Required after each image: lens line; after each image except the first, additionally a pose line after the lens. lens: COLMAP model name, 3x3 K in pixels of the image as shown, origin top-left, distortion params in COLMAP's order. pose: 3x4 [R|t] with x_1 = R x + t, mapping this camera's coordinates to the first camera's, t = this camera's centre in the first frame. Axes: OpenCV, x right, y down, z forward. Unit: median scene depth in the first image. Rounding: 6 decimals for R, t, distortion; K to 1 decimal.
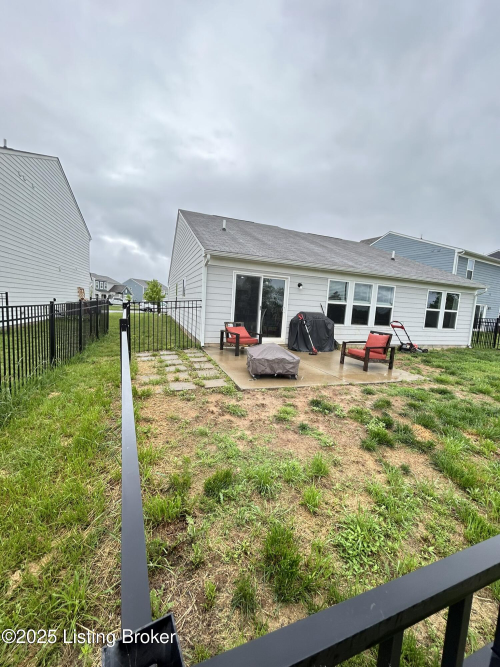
lens RADIAL K [[268.1, 0, 252.2], [0, 268.1, 329.4], [0, 0, 1]] dist [0.002033, -0.000014]
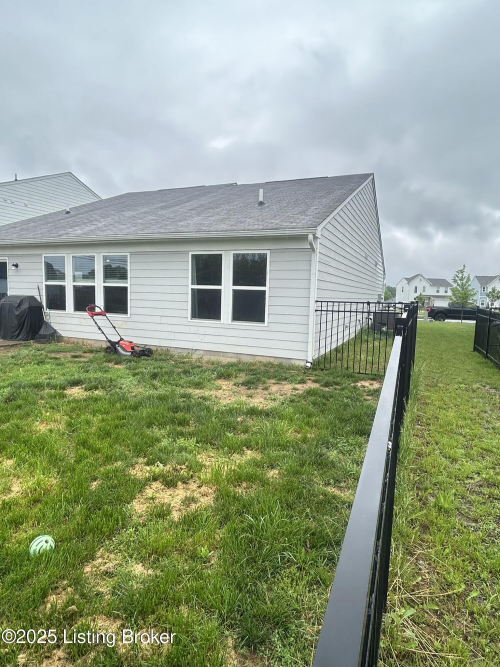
lens RADIAL K [[396.9, 0, 249.1], [0, 396.9, 339.7], [0, 0, 1]] dist [0.007517, 0.000594]
pose [[0.712571, 0.036282, -0.700661, 1.312573], [-0.055956, 0.998420, -0.005206, 0.034958], [0.699365, 0.042915, 0.713475, 0.478298]]
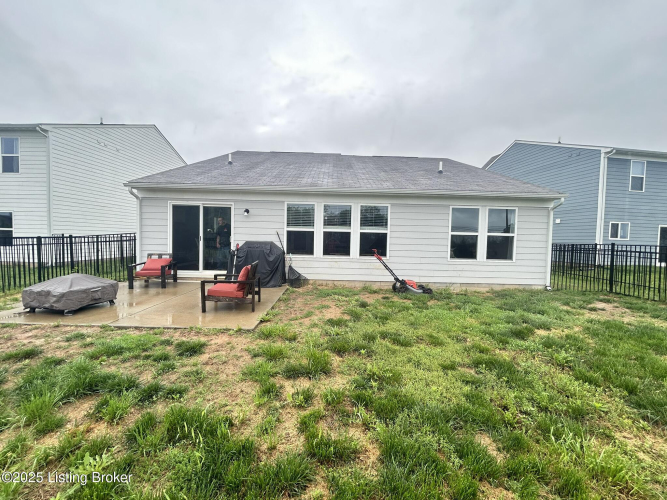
lens RADIAL K [[268.1, 0, 333.8], [0, 268.1, 247.9], [0, 0, 1]] dist [0.002033, -0.000014]
pose [[0.941014, -0.025311, -0.337420, 0.584940], [0.000990, 0.997400, -0.072056, 0.015540], [0.338366, 0.067472, 0.938593, 0.216877]]
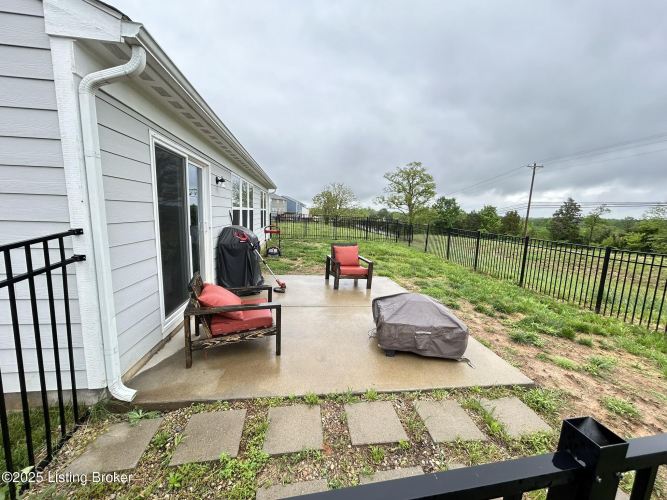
lens RADIAL K [[268.1, 0, 335.3], [0, 268.1, 249.6], [0, 0, 1]] dist [0.002033, -0.000014]
pose [[0.224210, -0.183627, 0.957085, -0.257195], [0.076064, 0.982389, 0.170663, -0.079880], [-0.971568, 0.034536, 0.234229, 0.504123]]
